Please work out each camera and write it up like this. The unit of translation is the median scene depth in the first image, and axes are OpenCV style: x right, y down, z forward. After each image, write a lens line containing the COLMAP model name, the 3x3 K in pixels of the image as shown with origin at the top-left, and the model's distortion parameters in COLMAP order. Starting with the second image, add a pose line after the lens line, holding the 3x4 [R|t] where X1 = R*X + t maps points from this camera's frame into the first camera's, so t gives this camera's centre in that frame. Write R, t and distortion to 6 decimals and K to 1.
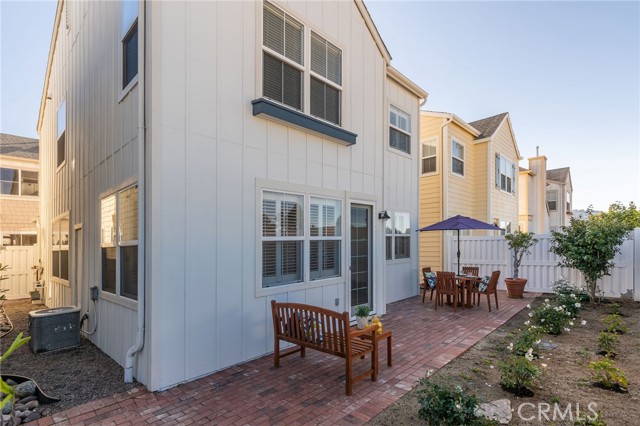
lens RADIAL K [[327.1, 0, 317.1], [0, 327.1, 238.7], [0, 0, 1]] dist [-0.000086, 0.000078]
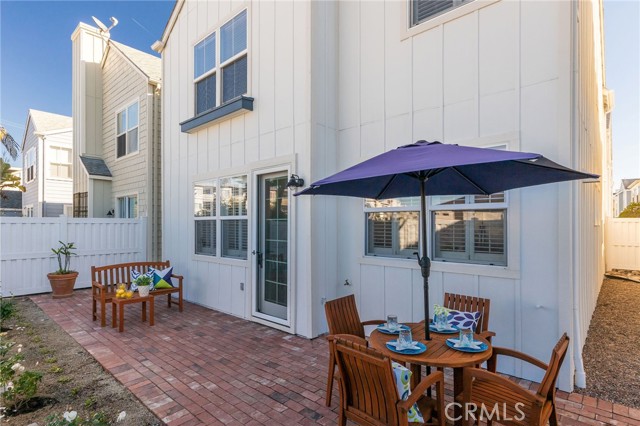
lens RADIAL K [[327.1, 0, 320.0], [0, 327.1, 213.8], [0, 0, 1]] dist [-0.000086, 0.000078]
pose [[0.033598, -0.012794, -0.999354, 1.081596], [0.007607, 0.999892, -0.012545, 0.001606], [0.999406, -0.007181, 0.033692, 1.297788]]
